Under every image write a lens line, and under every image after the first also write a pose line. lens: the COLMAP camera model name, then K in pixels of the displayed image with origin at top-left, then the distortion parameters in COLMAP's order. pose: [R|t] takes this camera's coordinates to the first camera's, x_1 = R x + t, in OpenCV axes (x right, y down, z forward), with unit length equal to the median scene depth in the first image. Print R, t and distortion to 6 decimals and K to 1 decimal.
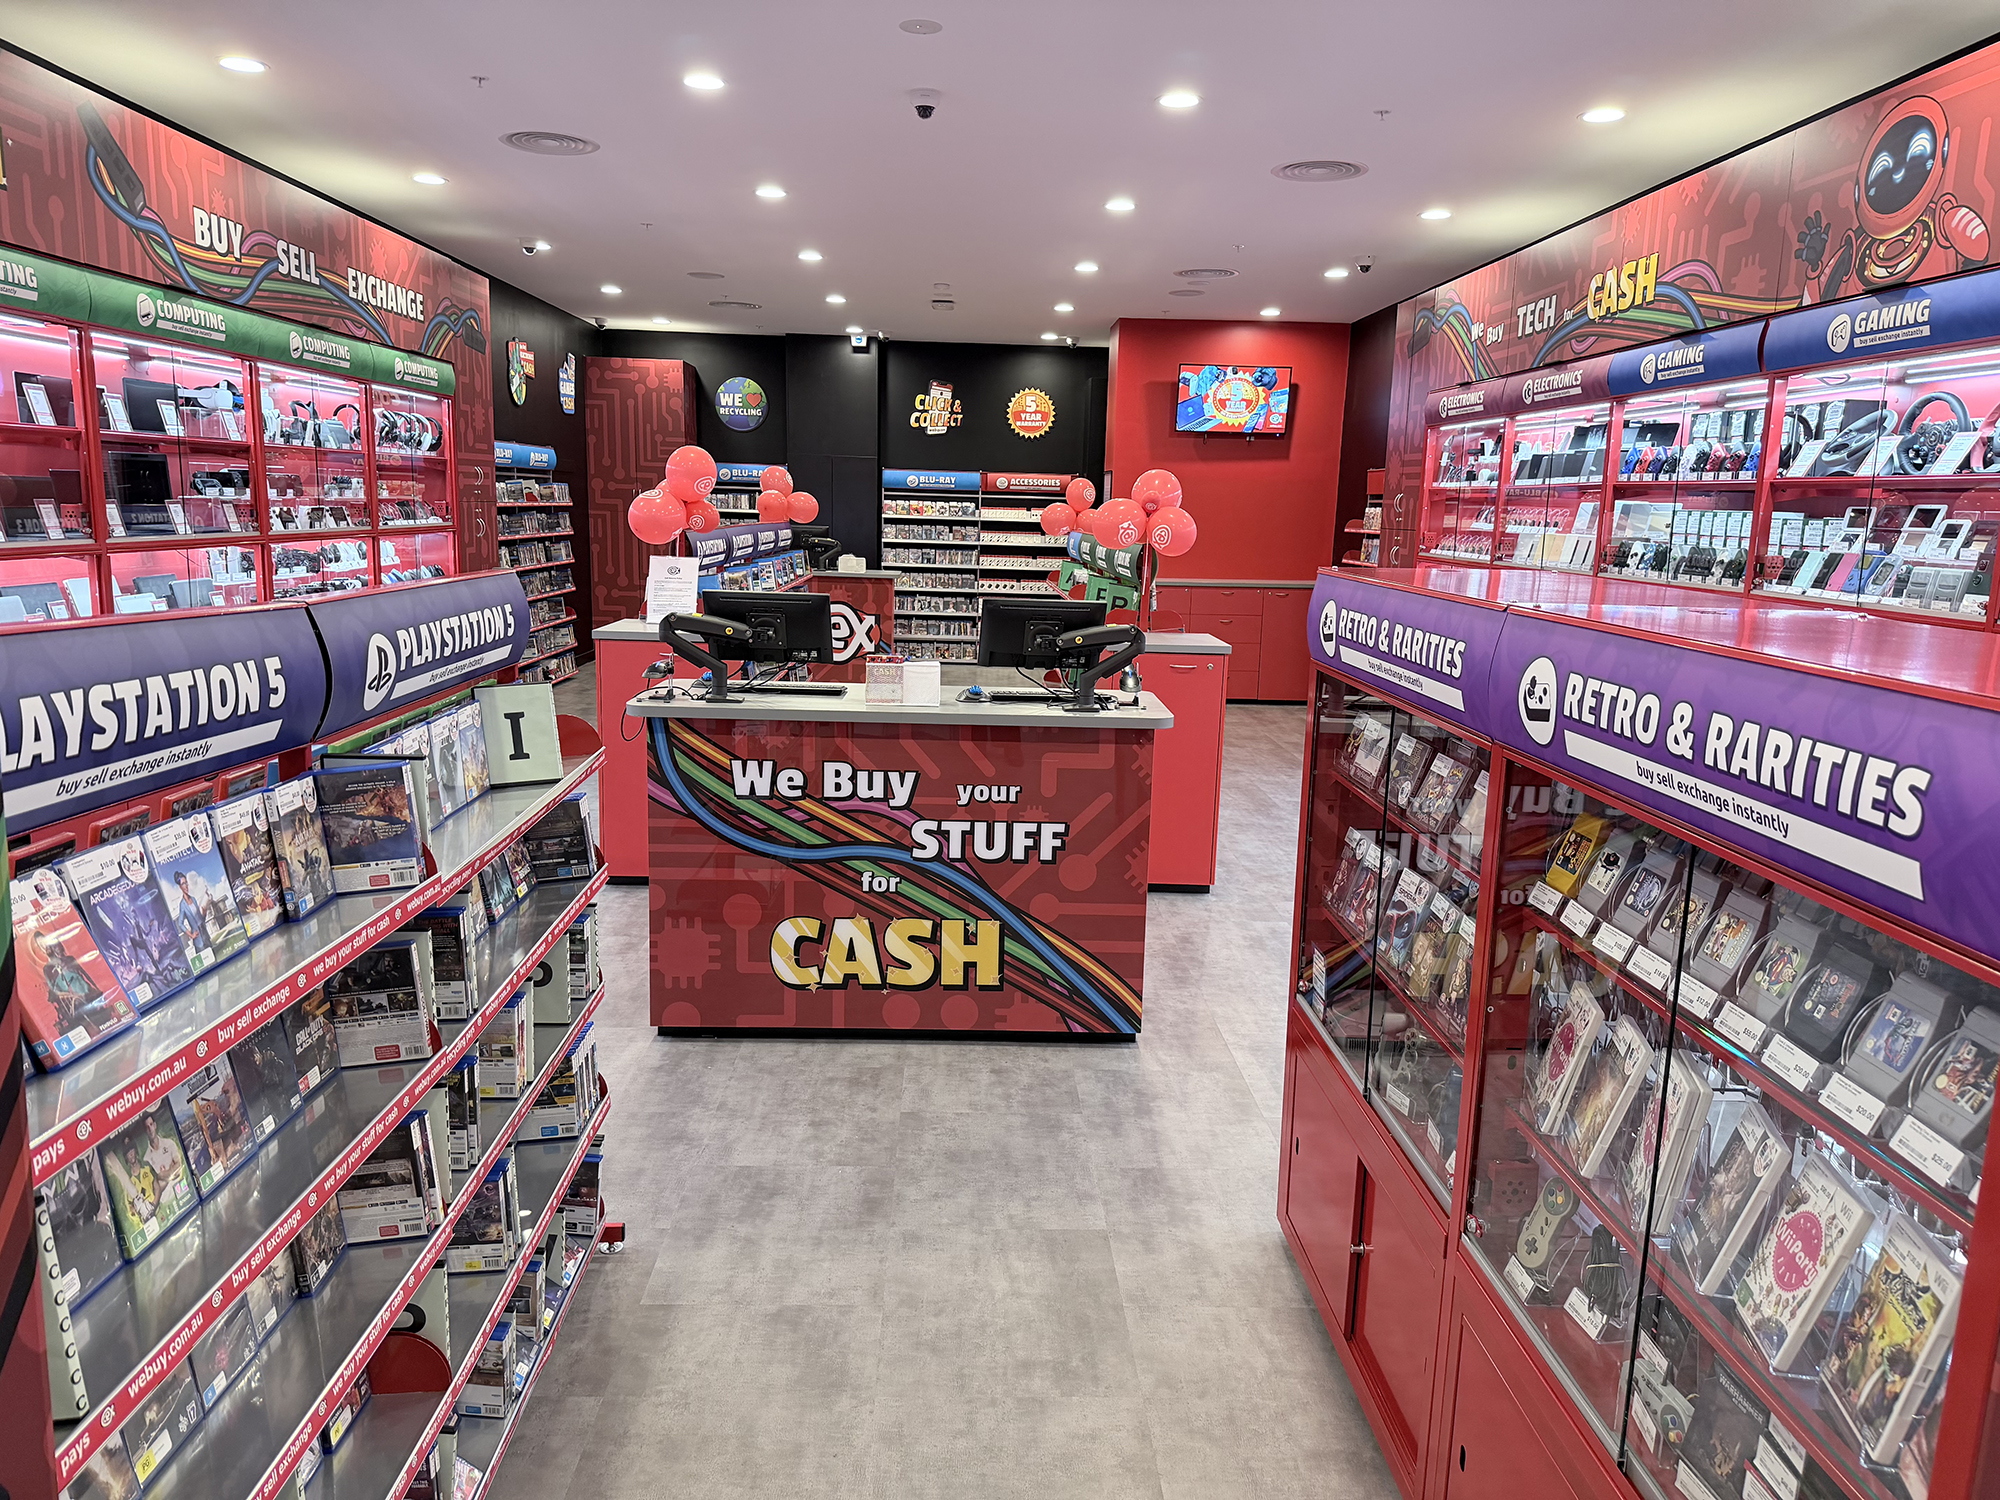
lens RADIAL K [[1378.9, 0, 1029.9], [0, 1378.9, 762.7], [0, 0, 1]] dist [0.063063, -0.082924]
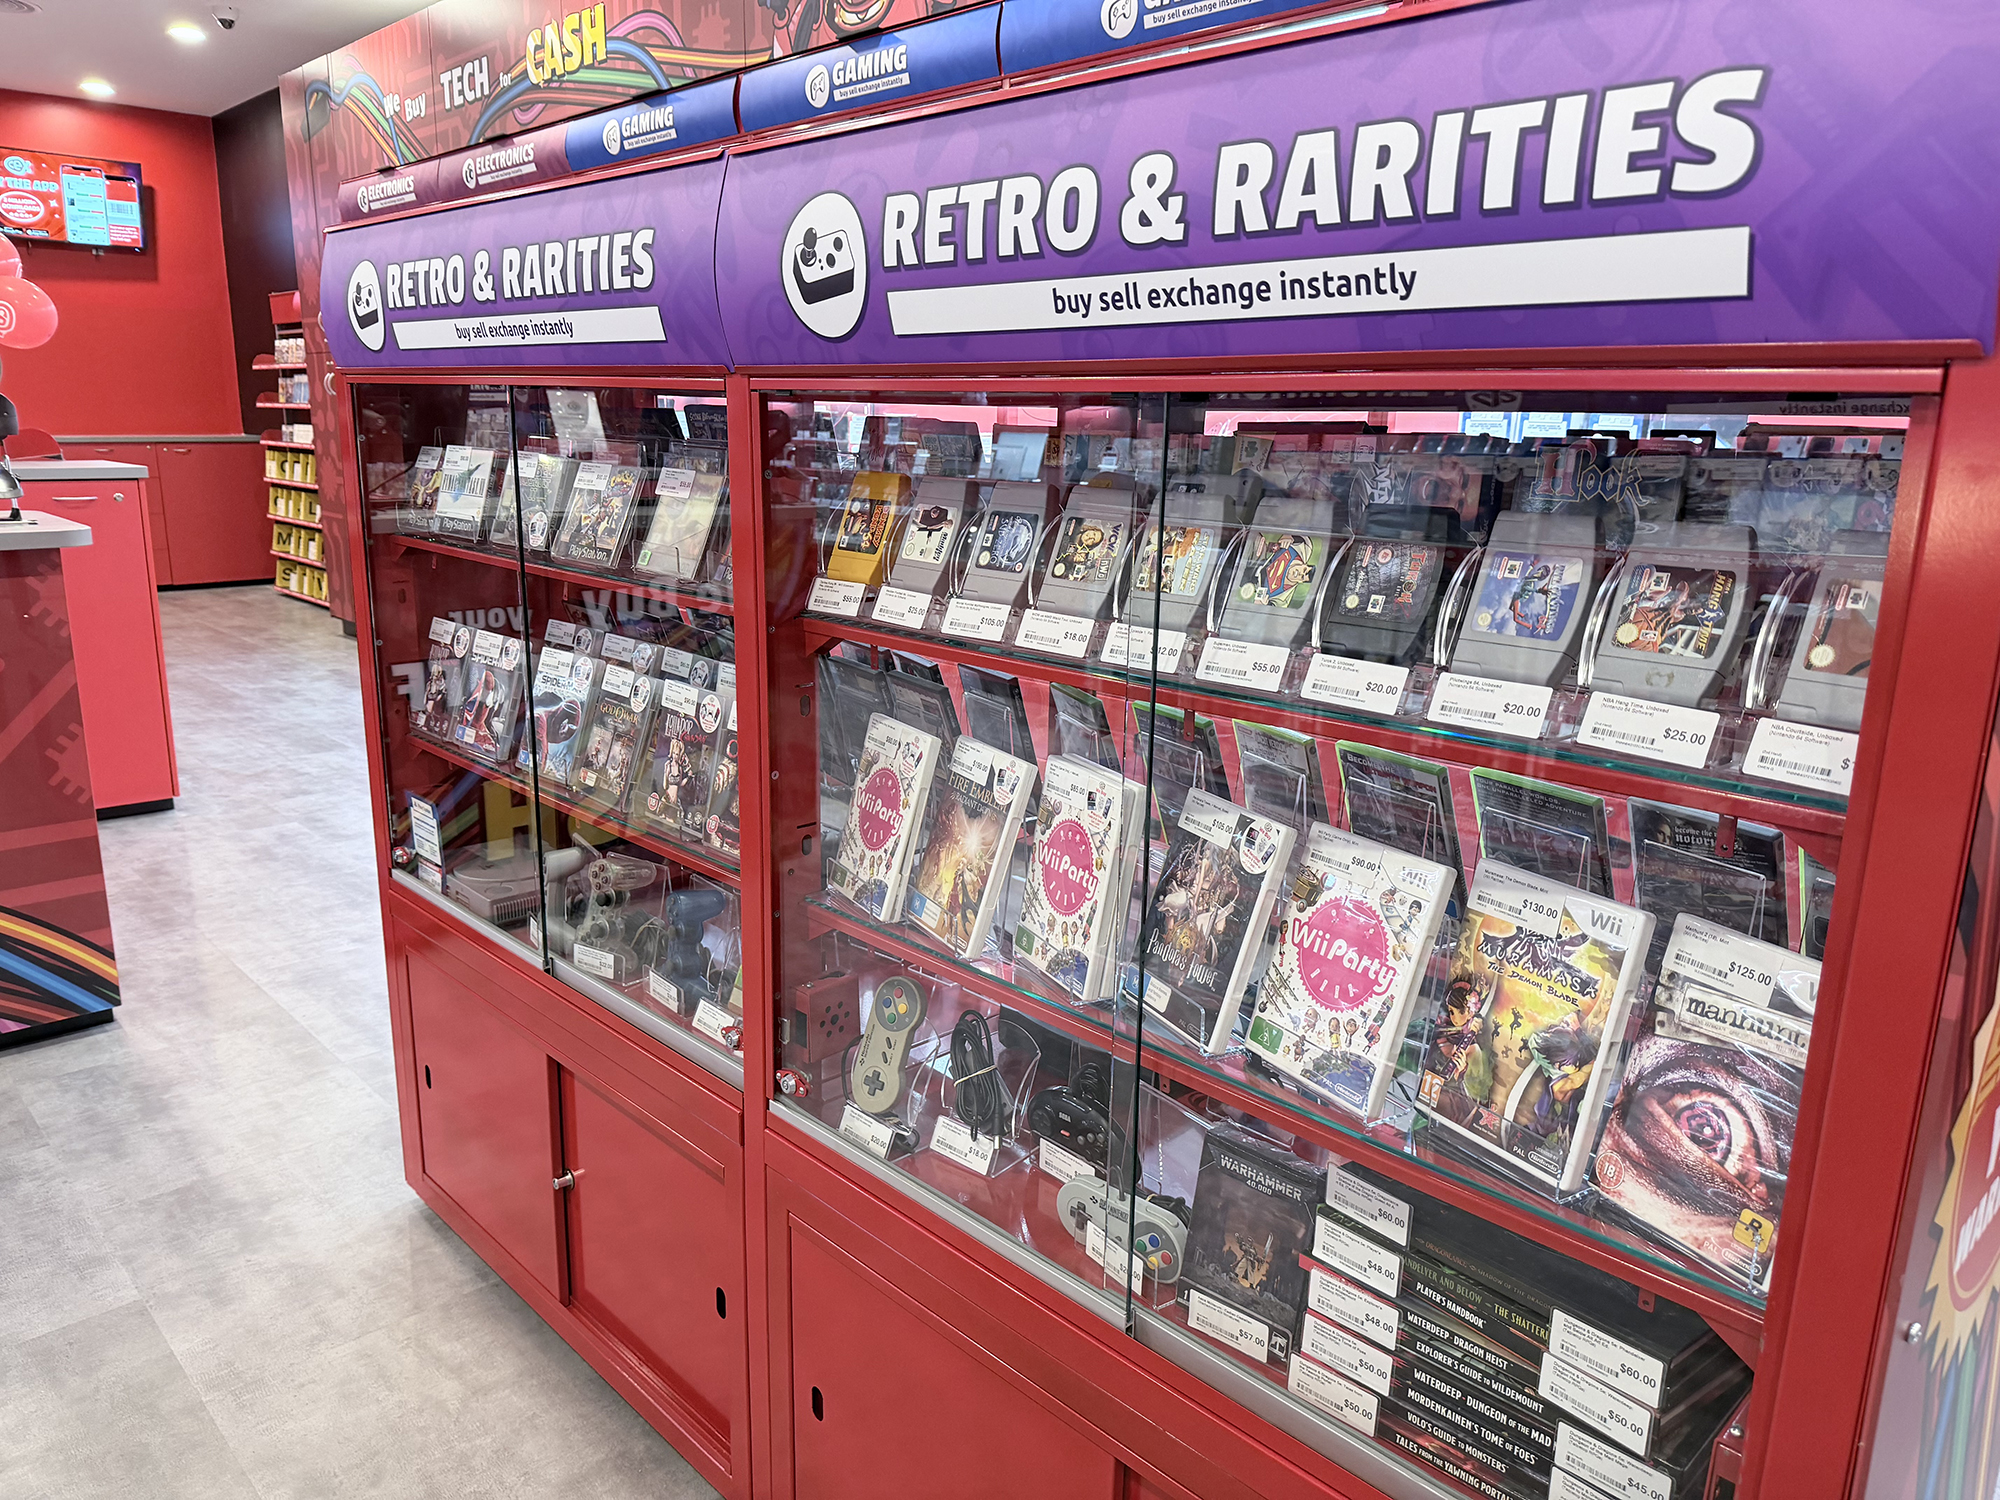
lens RADIAL K [[1388.6, 0, 1000.0], [0, 1388.6, 750.0], [0, 0, 1]] dist [-0.005452, -0.000044]
pose [[0.752015, -0.171163, 0.636535, -0.005923], [0.127644, 0.985232, 0.114127, 0.034878], [-0.646669, -0.004575, 0.762757, 0.140741]]
